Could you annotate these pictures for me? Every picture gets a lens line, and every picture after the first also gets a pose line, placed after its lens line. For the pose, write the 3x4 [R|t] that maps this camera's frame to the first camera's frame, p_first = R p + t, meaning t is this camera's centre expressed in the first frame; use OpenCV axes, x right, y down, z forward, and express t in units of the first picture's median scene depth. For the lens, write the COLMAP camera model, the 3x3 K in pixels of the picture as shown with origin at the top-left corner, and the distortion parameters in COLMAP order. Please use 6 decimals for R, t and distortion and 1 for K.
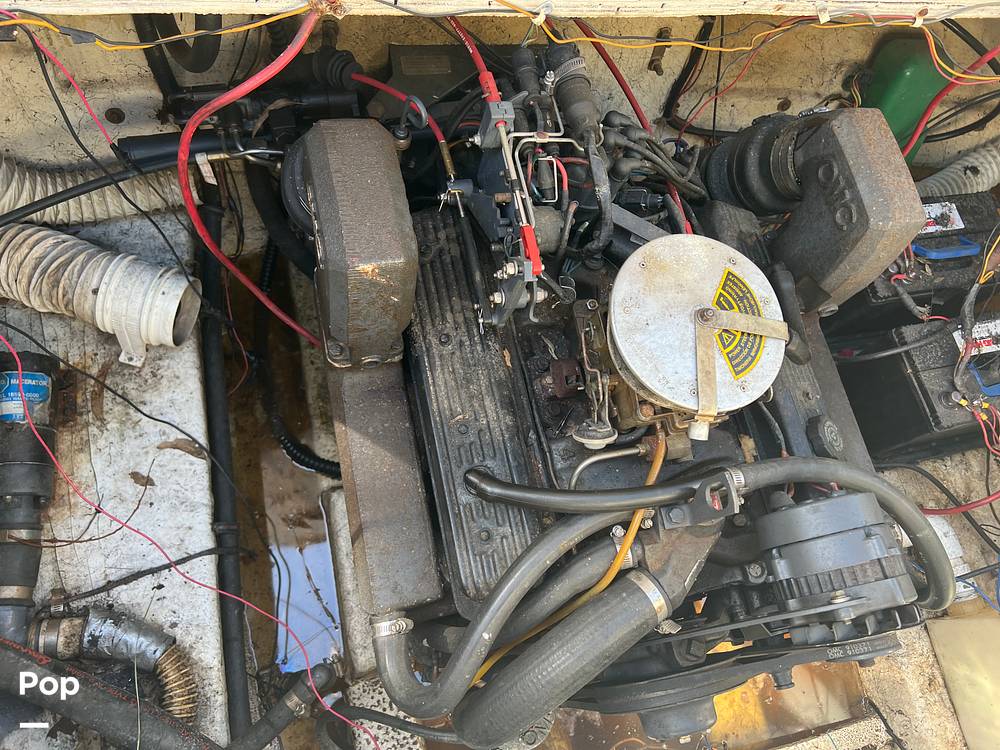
lens RADIAL K [[750.1, 0, 500.0], [0, 750.1, 375.0], [0, 0, 1]] dist [0.054014, -0.059261]
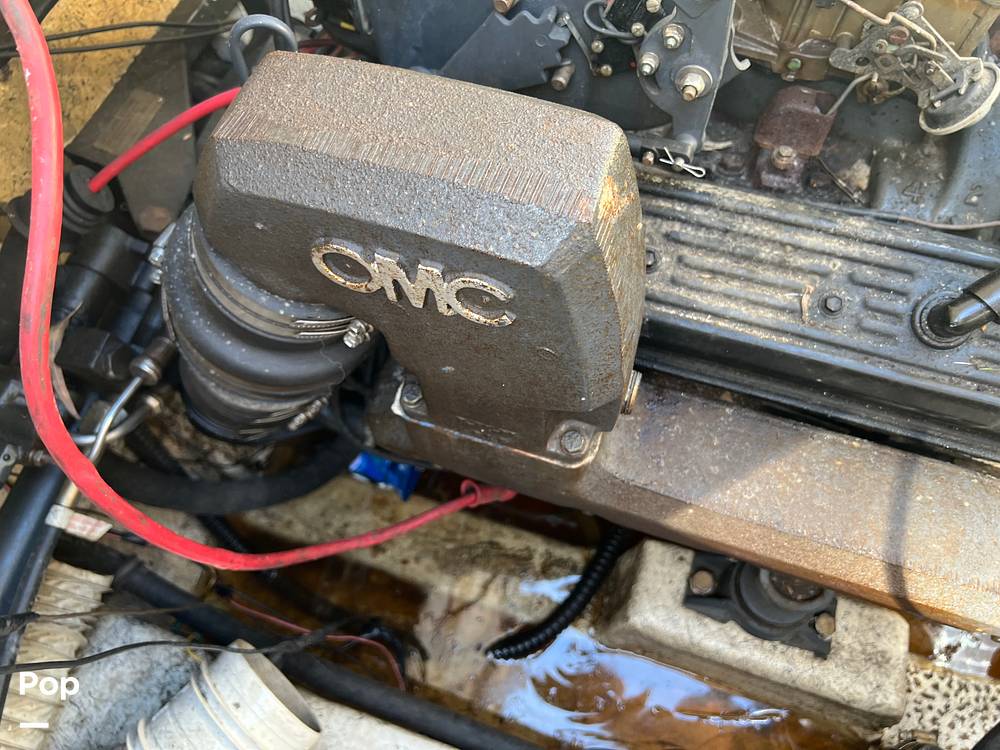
lens RADIAL K [[750.1, 0, 500.0], [0, 750.1, 375.0], [0, 0, 1]] dist [0.054014, -0.059261]
pose [[0.502338, -0.847183, 0.173024, -0.248655], [0.849494, 0.520866, 0.084013, -0.120400], [-0.161297, 0.104780, 0.981328, 0.418375]]
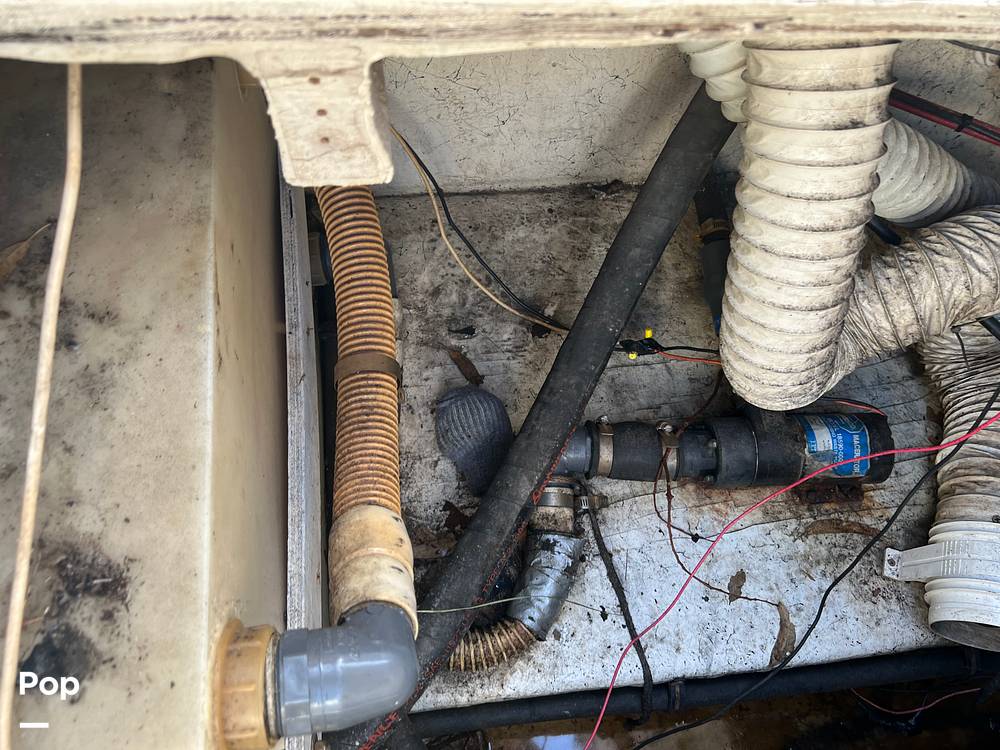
lens RADIAL K [[750.1, 0, 500.0], [0, 750.1, 375.0], [0, 0, 1]] dist [0.054014, -0.059261]
pose [[-0.070191, 0.804949, -0.589178, -0.180946], [-0.961274, 0.103216, 0.255536, 0.158128], [0.266506, 0.584297, 0.766532, 0.224452]]
